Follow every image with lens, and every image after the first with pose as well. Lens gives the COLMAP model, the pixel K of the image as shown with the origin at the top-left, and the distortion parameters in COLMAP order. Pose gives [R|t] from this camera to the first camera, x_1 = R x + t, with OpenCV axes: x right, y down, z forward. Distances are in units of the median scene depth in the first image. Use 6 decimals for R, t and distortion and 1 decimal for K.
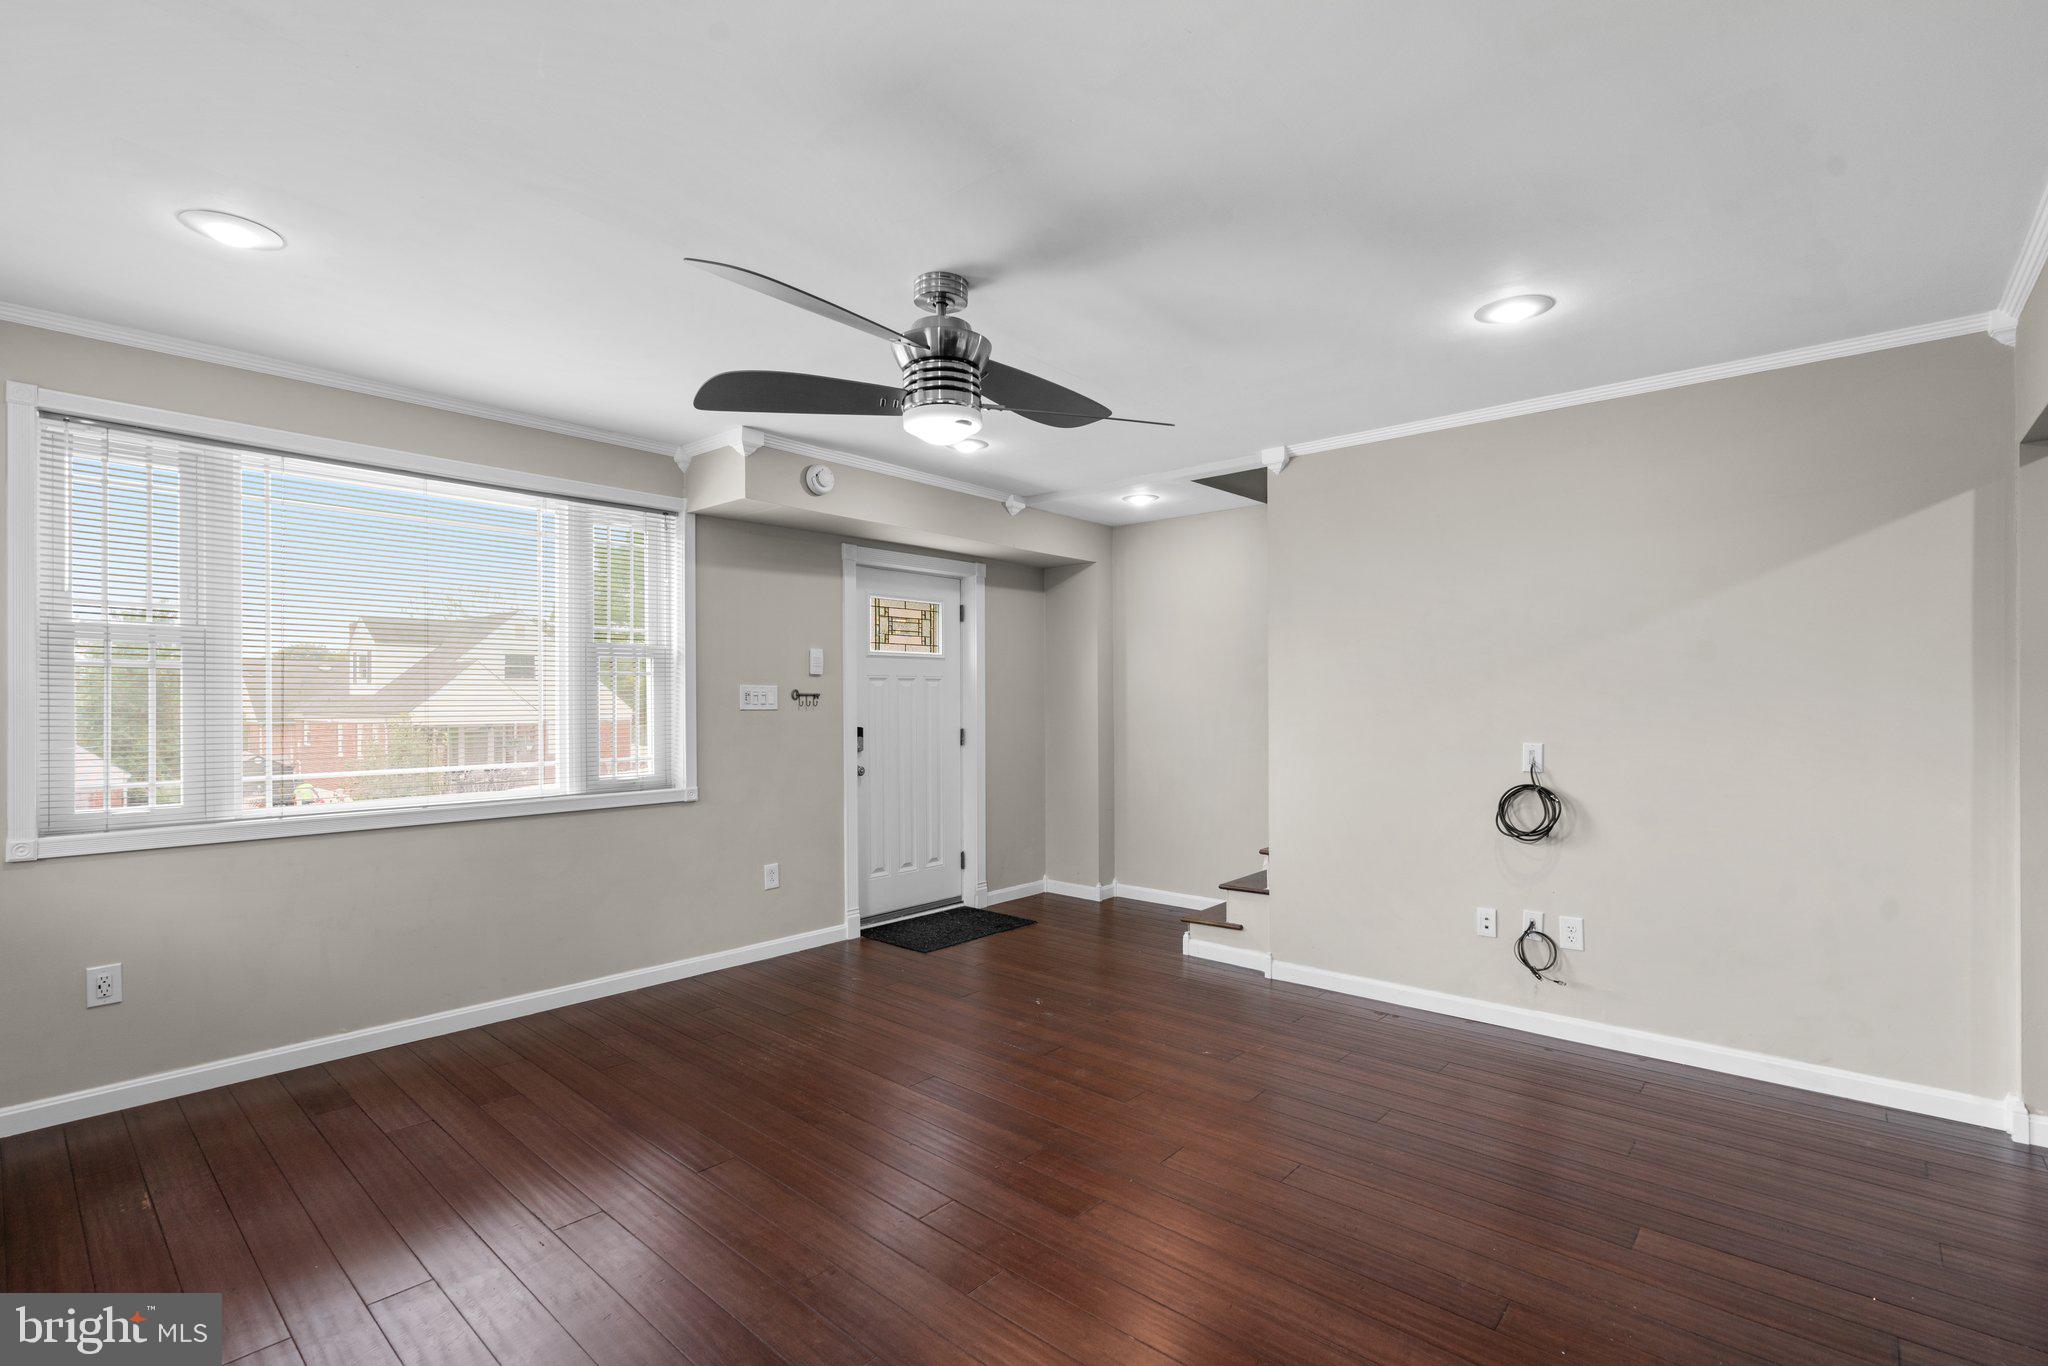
lens RADIAL K [[937.3, 0, 1012.5], [0, 937.3, 701.9], [0, 0, 1]] dist [-0.002719, 0.001269]
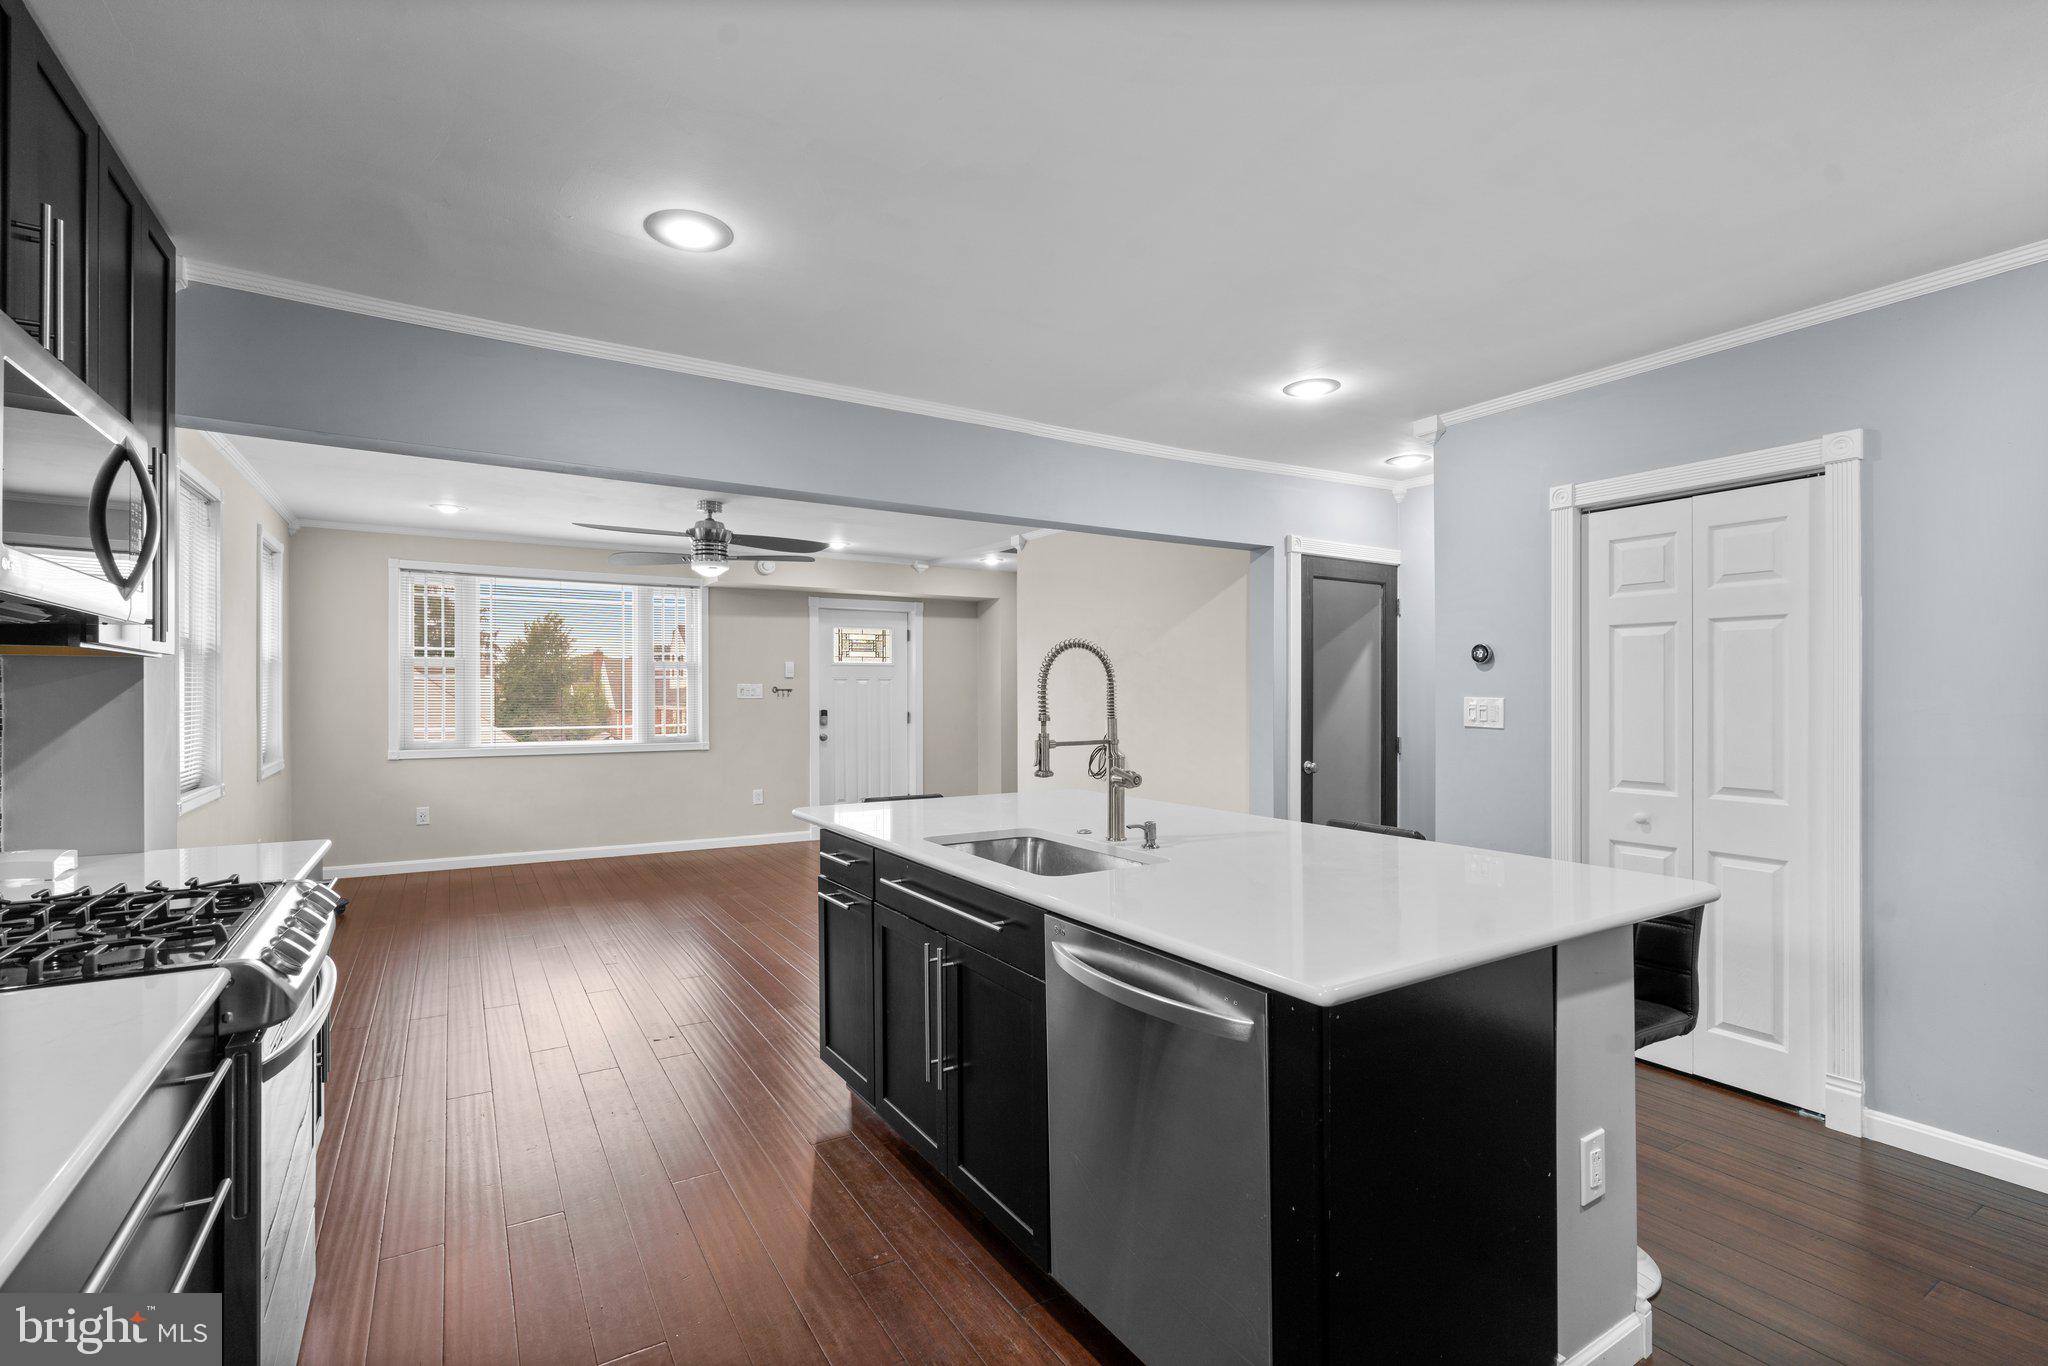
lens RADIAL K [[937.3, 0, 1012.5], [0, 937.3, 701.9], [0, 0, 1]] dist [-0.002719, 0.001269]
pose [[0.957670, 0.004041, -0.287840, 0.639646], [-0.002605, 0.999982, 0.005370, 0.004071], [0.287856, -0.004392, 0.957664, -0.466361]]
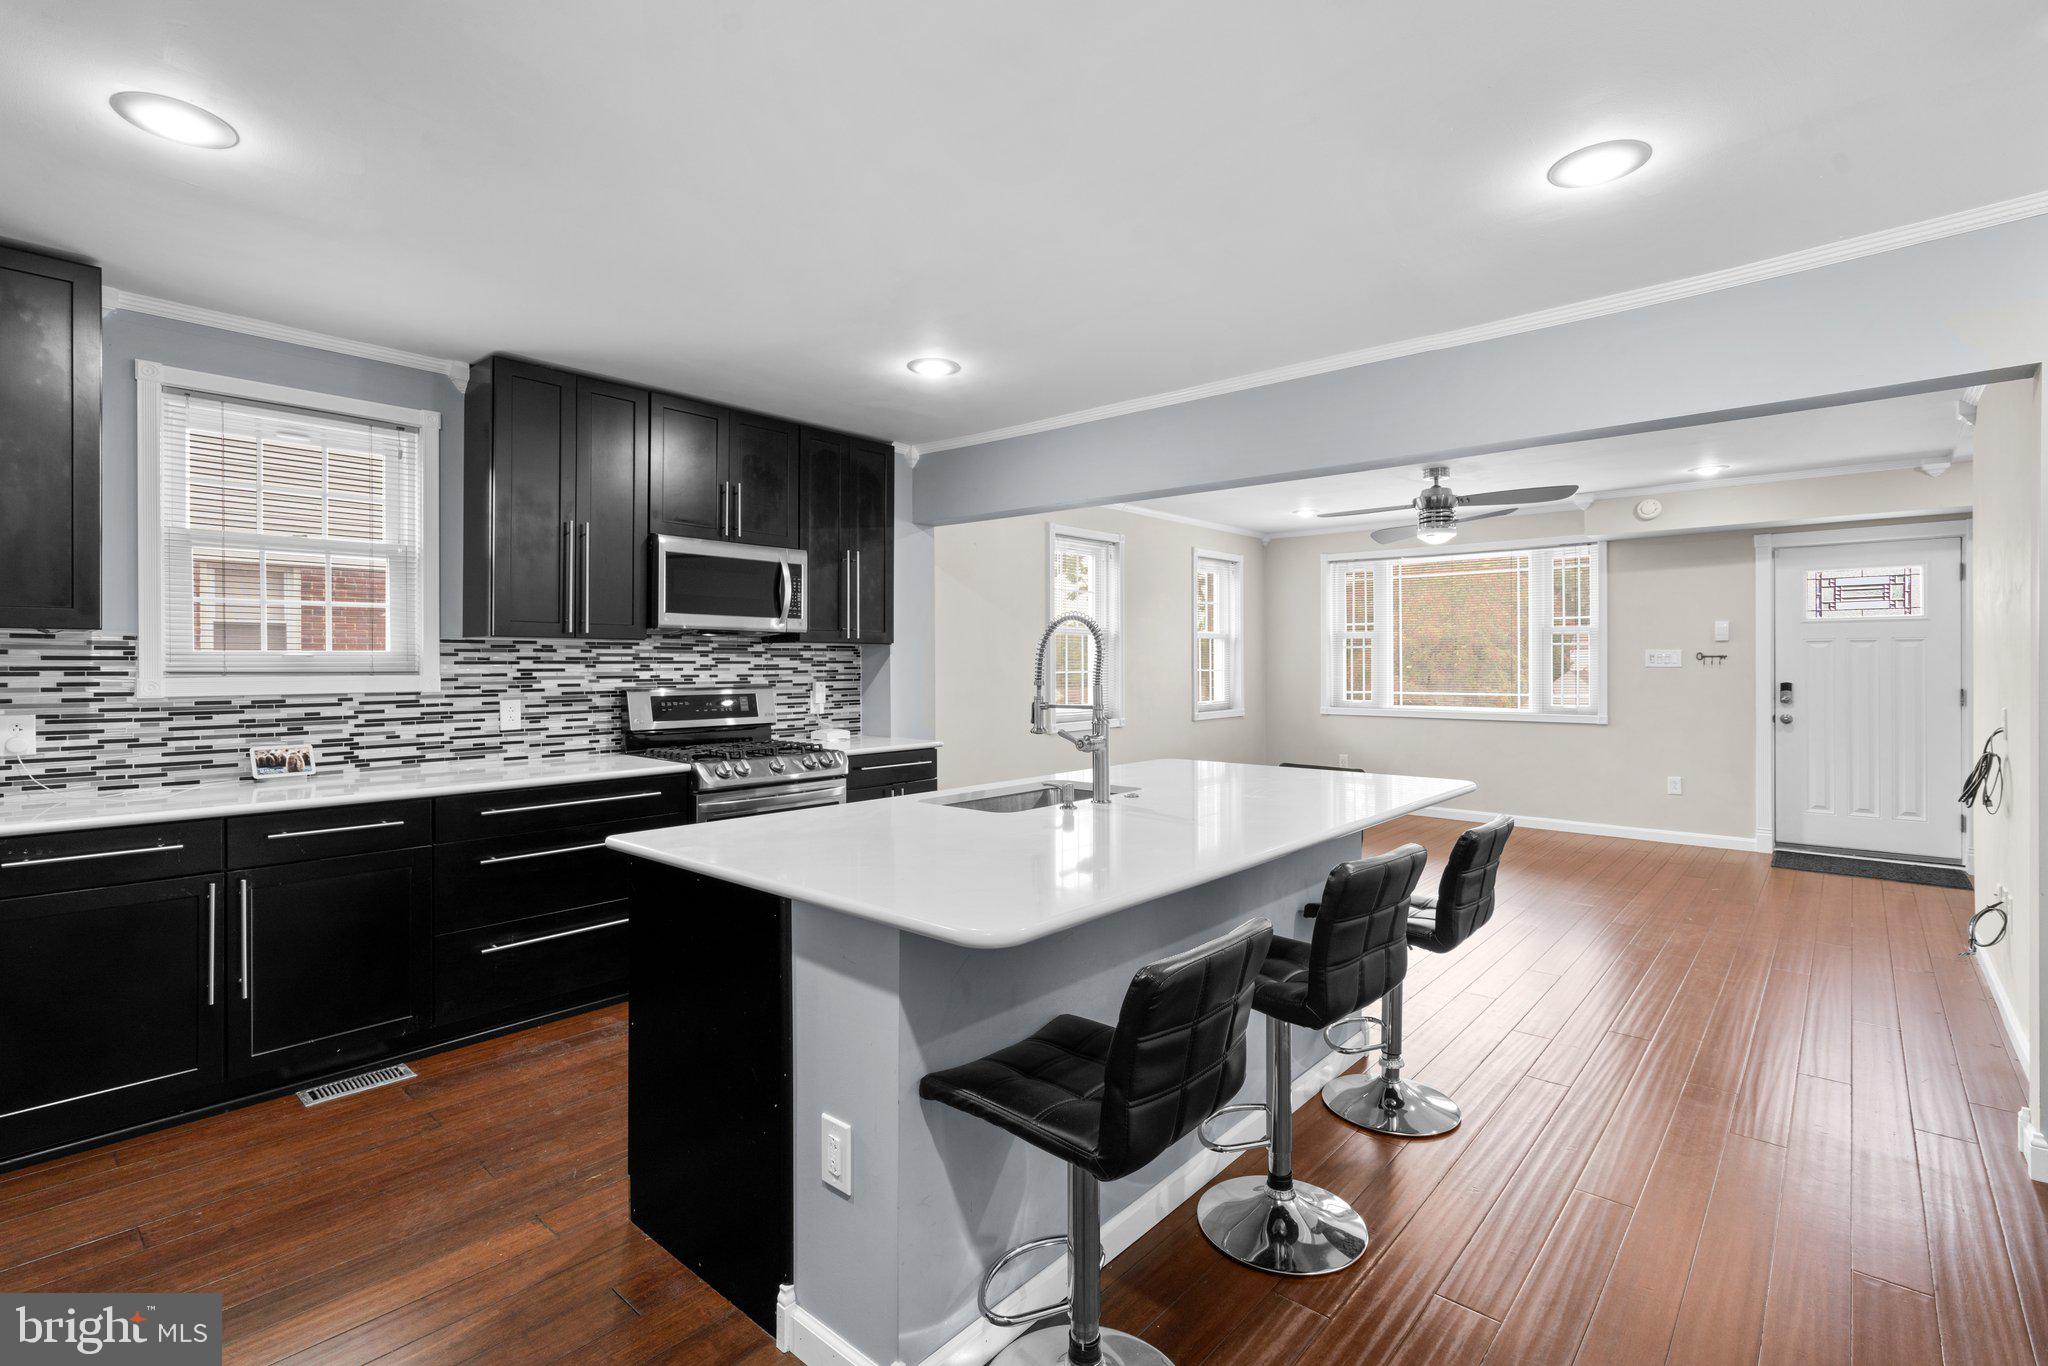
lens RADIAL K [[945.2, 0, 1021.7], [0, 945.2, 664.6], [0, 0, 1]] dist [-0.000195, 0.000426]
pose [[0.012025, 0.003302, -0.999922, 1.096588], [-0.002488, 0.999992, 0.003272, 0.002352], [0.999925, 0.002448, 0.012033, 0.003410]]
